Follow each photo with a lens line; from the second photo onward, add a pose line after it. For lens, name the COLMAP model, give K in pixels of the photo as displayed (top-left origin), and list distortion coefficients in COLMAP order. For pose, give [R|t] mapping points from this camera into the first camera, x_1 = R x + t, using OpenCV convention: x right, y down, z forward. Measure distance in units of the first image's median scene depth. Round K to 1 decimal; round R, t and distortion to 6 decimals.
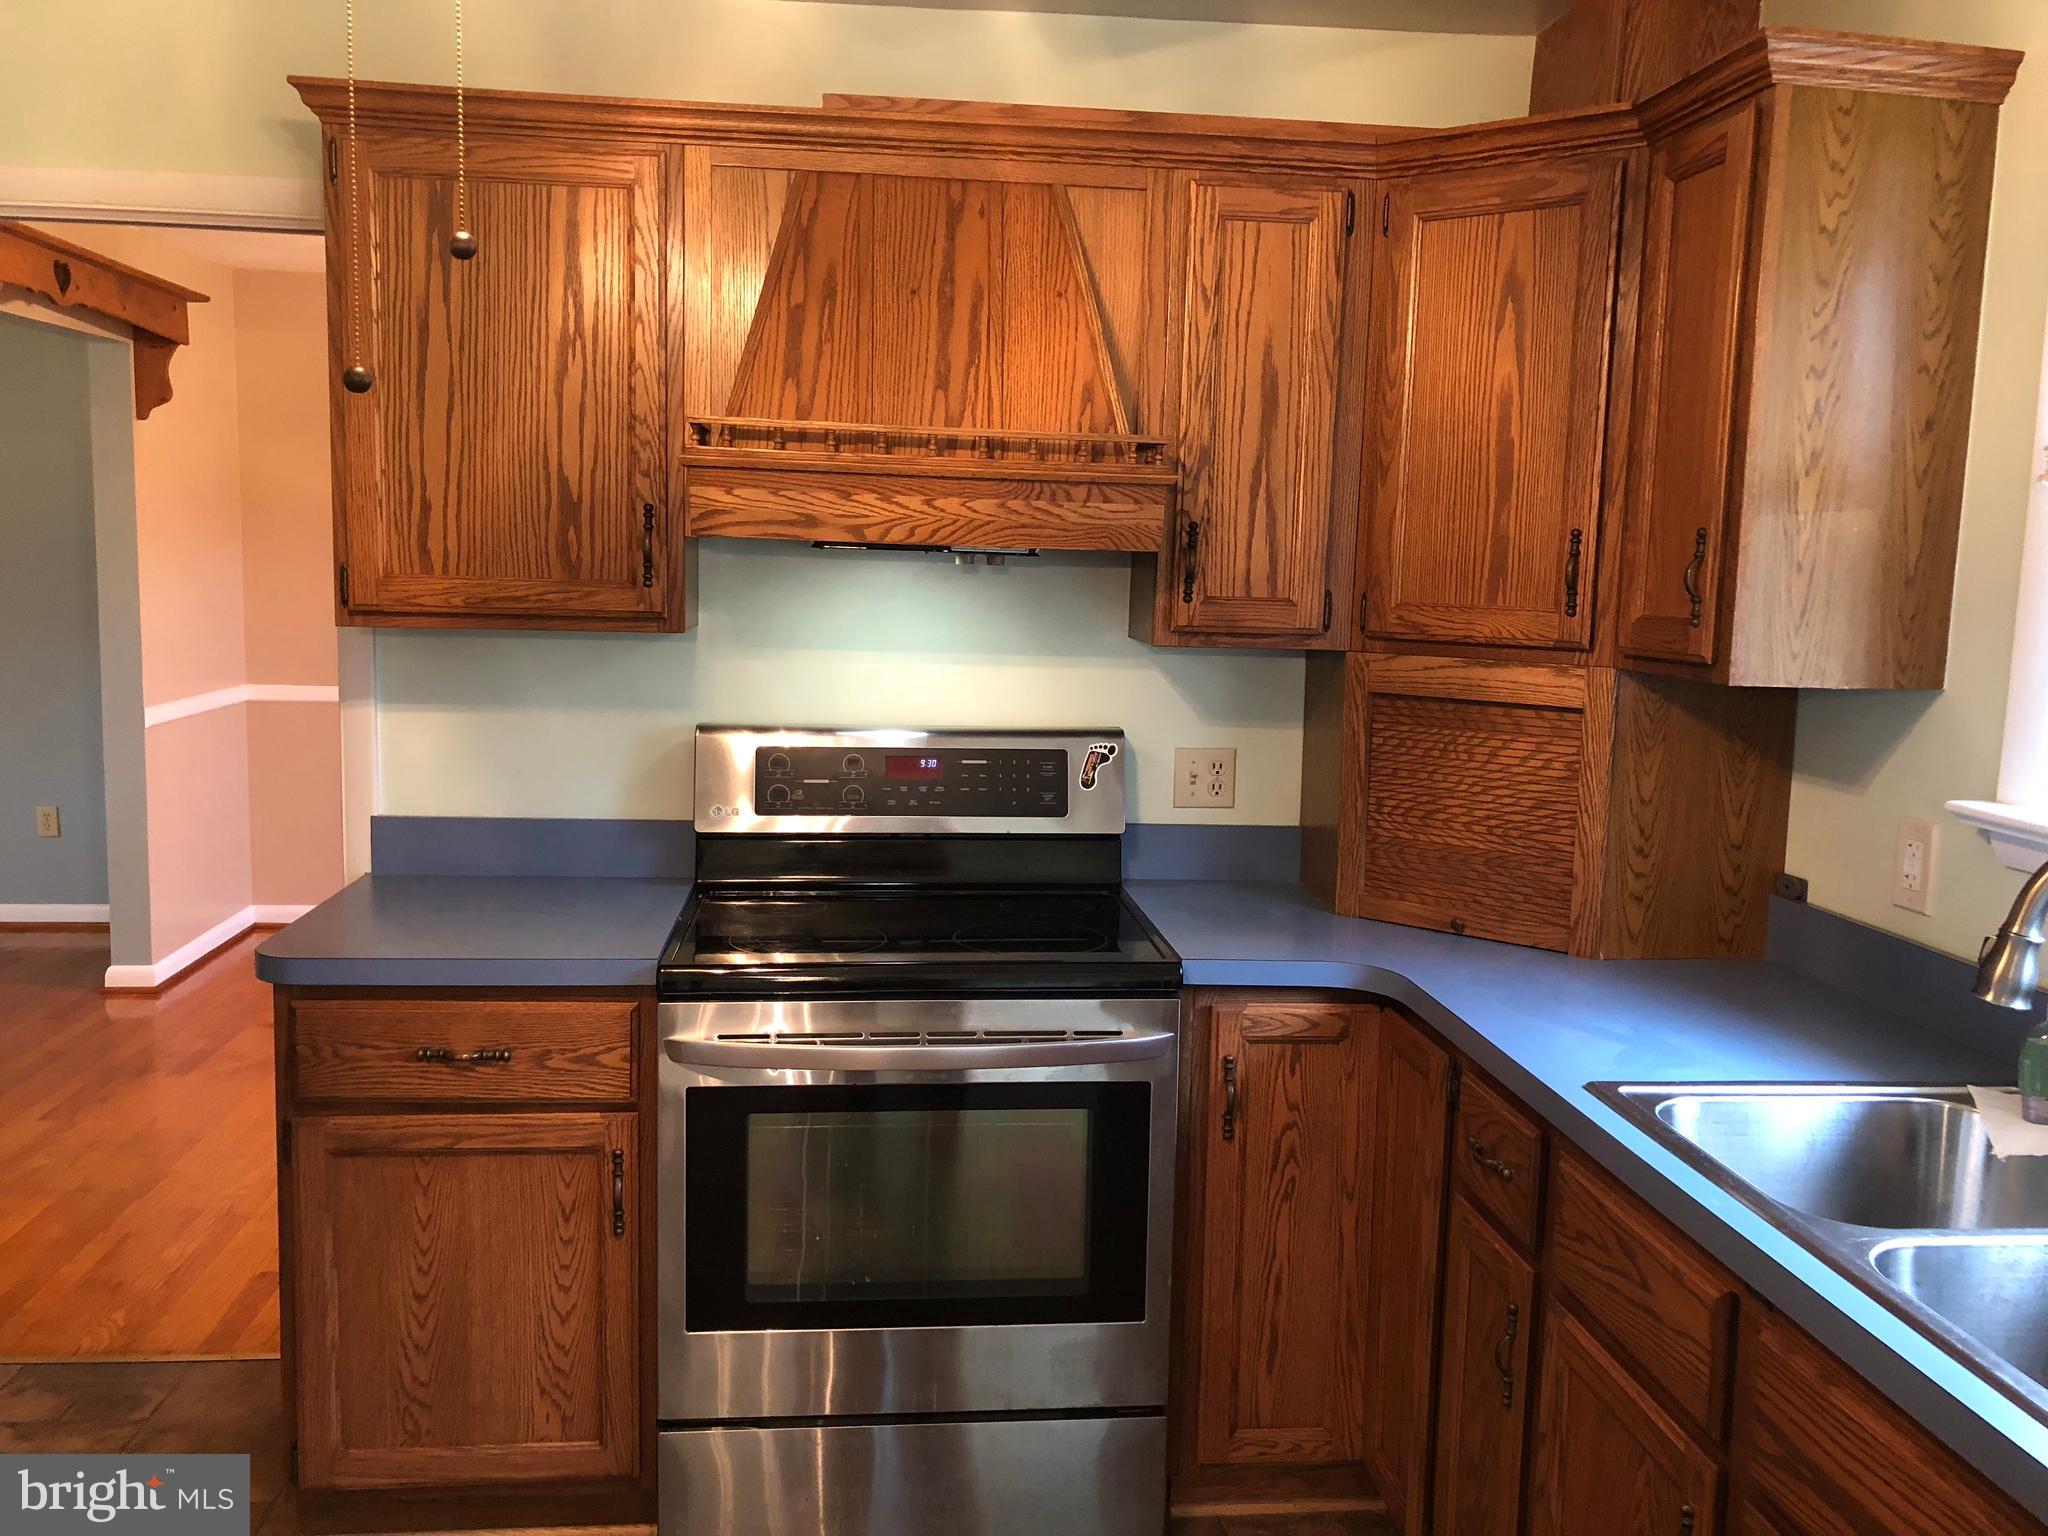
lens RADIAL K [[1677.3, 0, 1024.0], [0, 1677.3, 768.0], [0, 0, 1]] dist [0.012329, -0.013295]
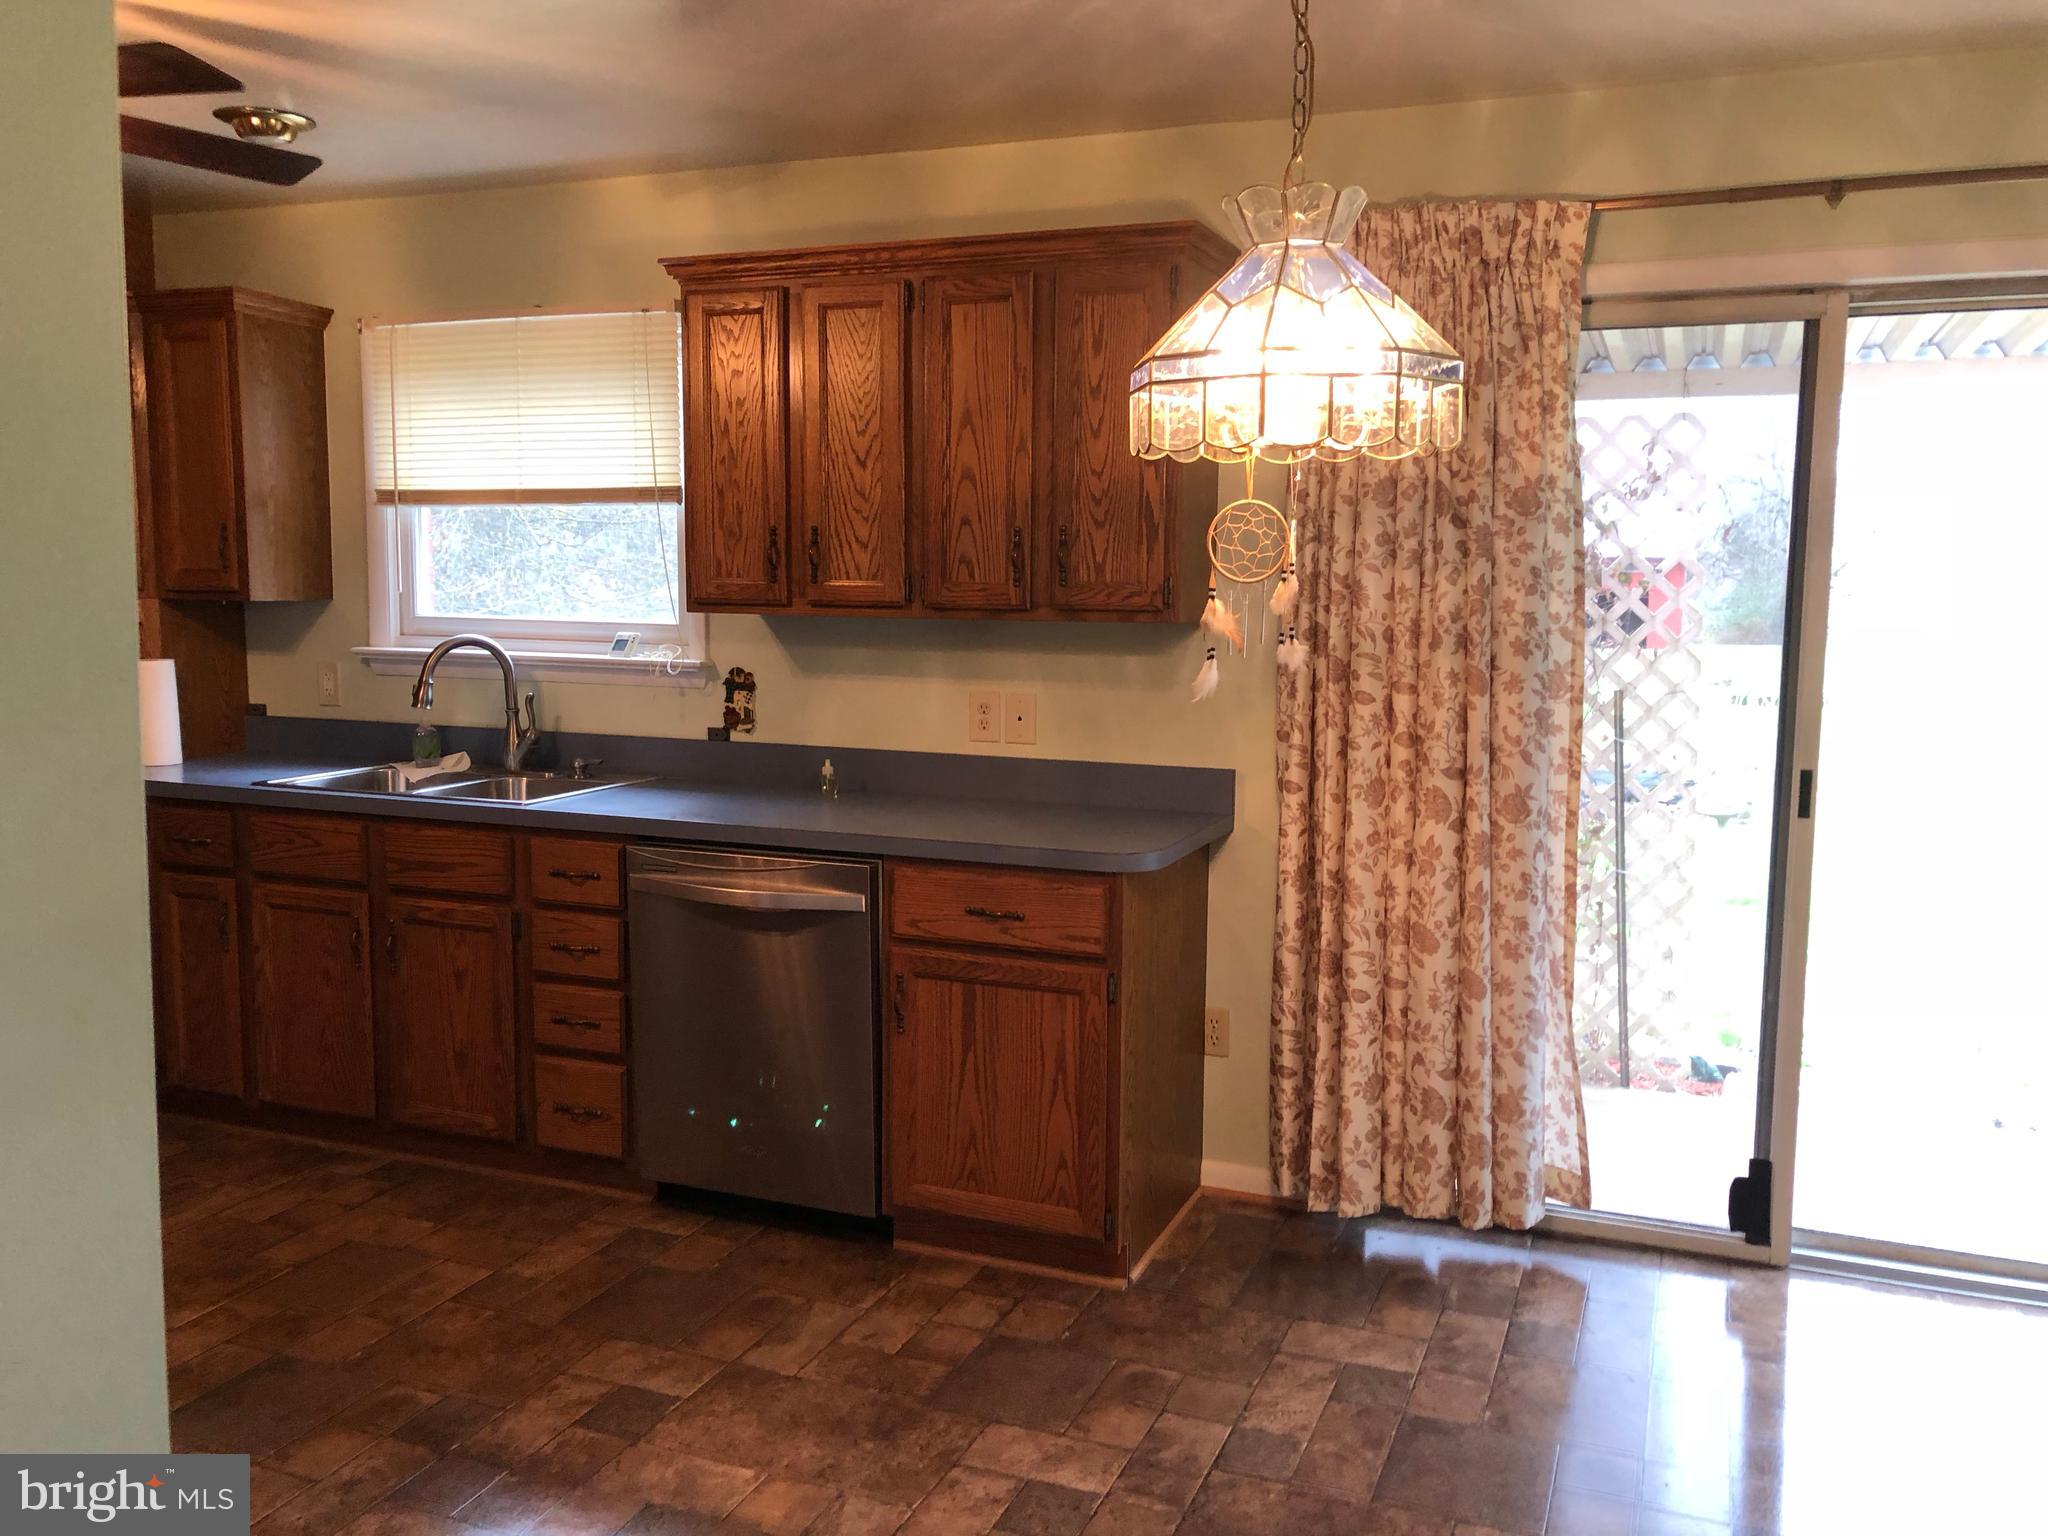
lens RADIAL K [[1677.3, 0, 1024.0], [0, 1677.3, 768.0], [0, 0, 1]] dist [0.012329, -0.013295]
pose [[0.463083, -0.124237, 0.877564, -0.825712], [0.111241, 0.990445, 0.081516, 0.077723], [-0.879306, 0.059873, 0.472479, -0.669666]]
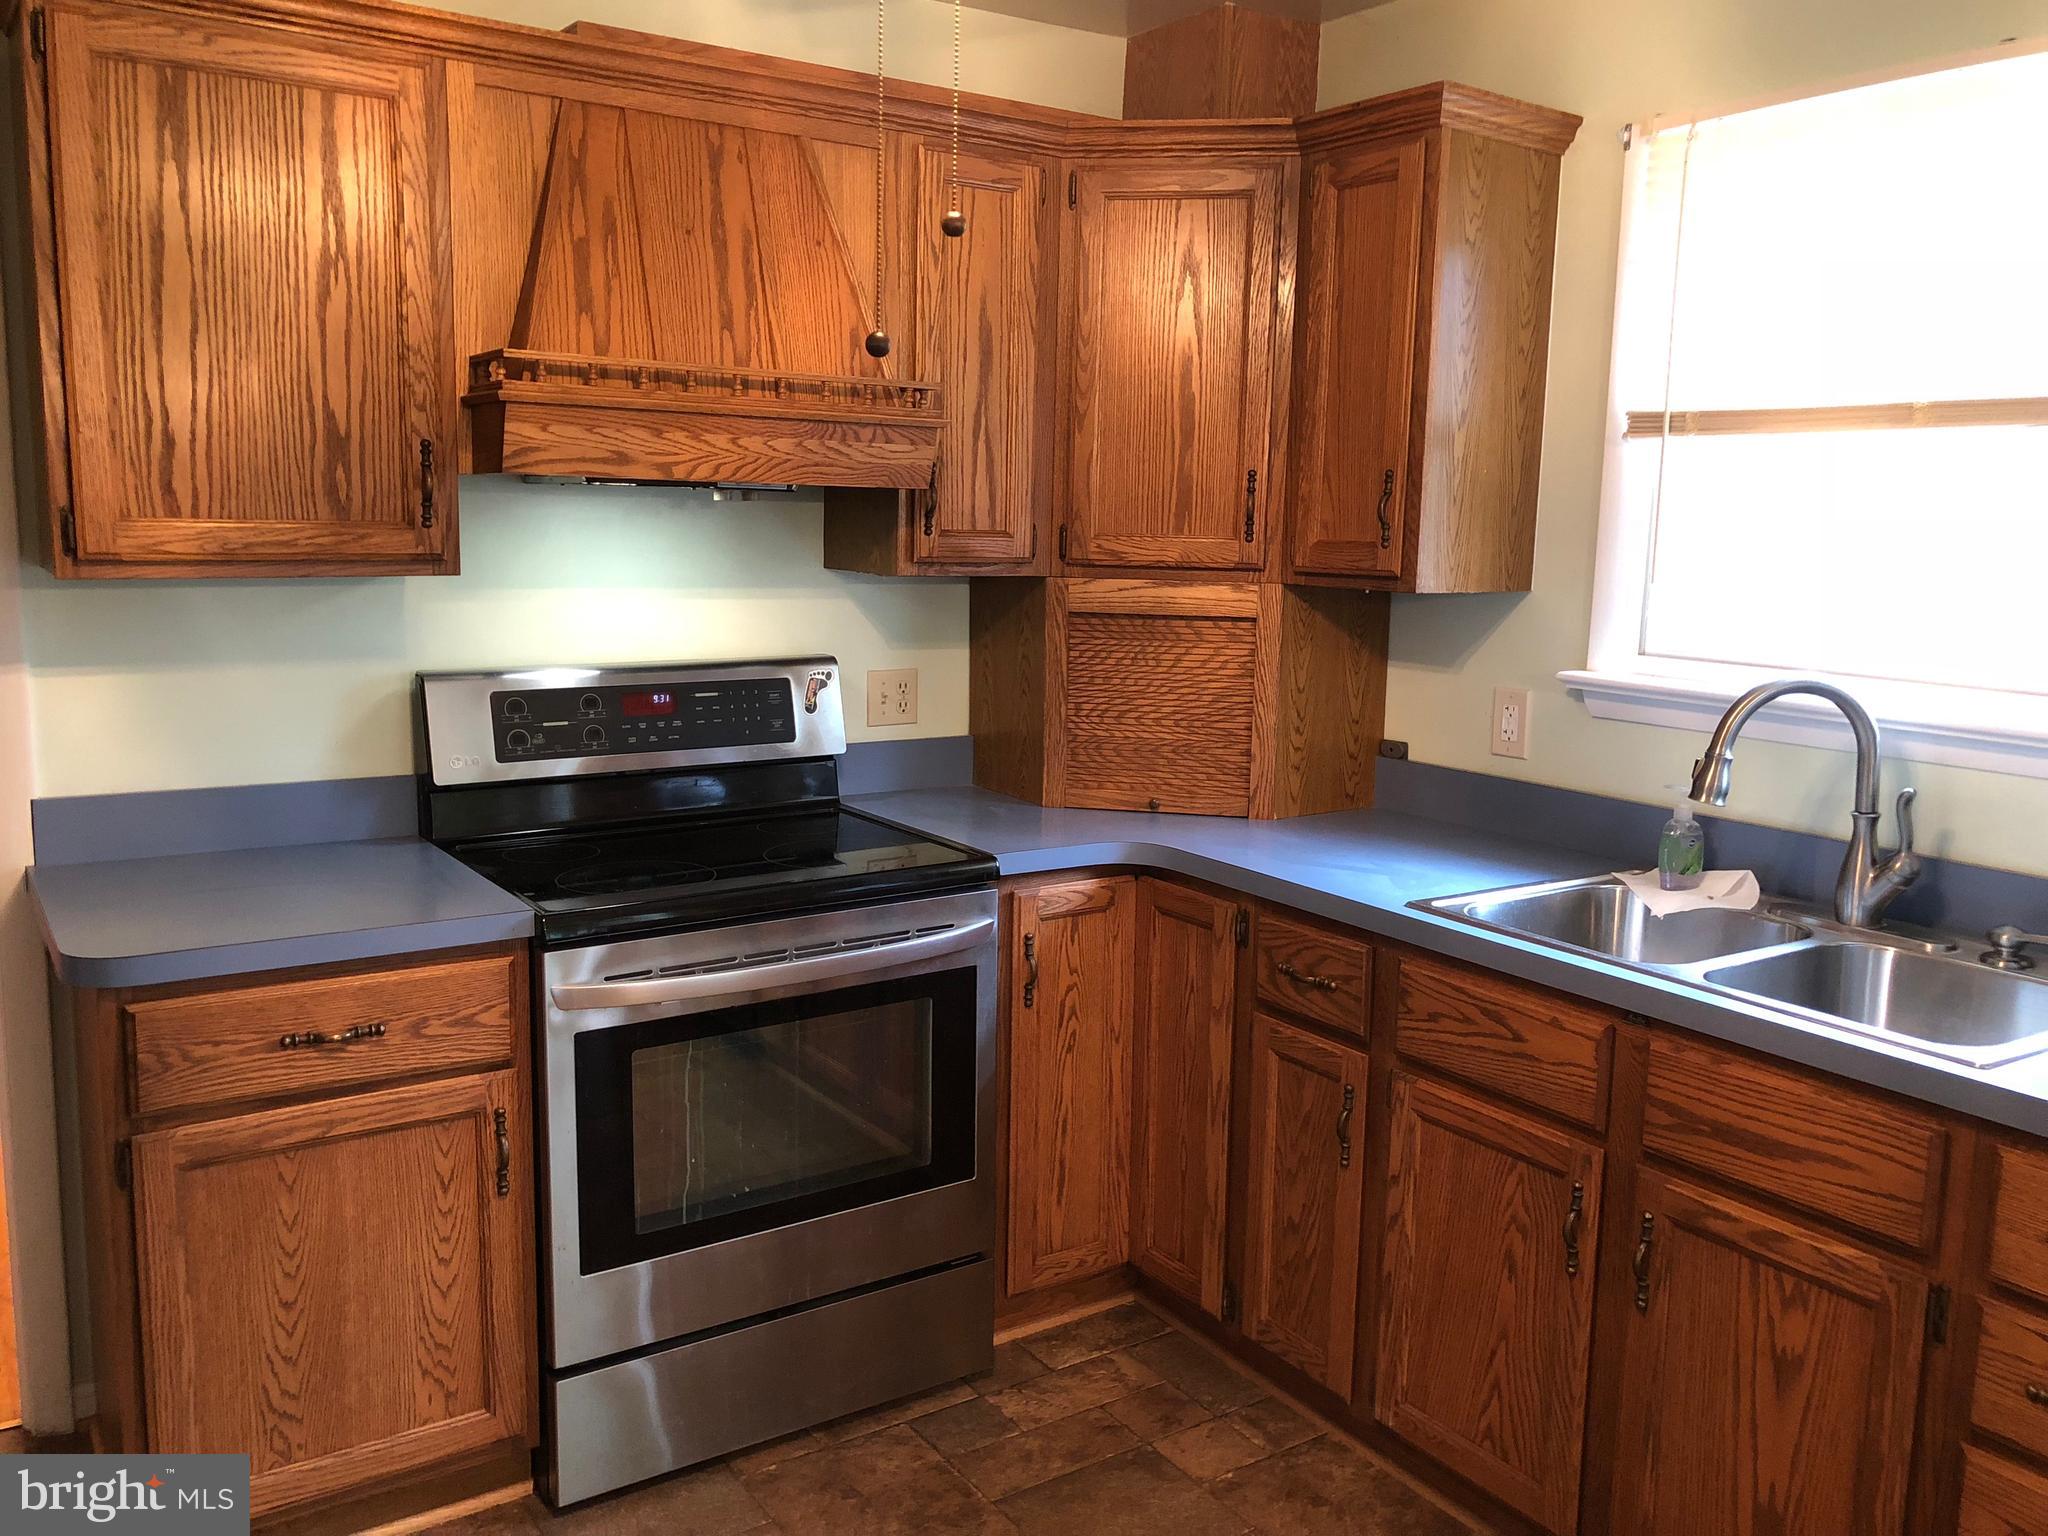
lens RADIAL K [[1677.3, 0, 1024.0], [0, 1677.3, 768.0], [0, 0, 1]] dist [0.012329, -0.013295]
pose [[0.879005, -0.081754, 0.469751, -0.396882], [0.061496, 0.996401, 0.058337, -0.007505], [-0.472830, -0.022391, 0.880869, 0.001477]]
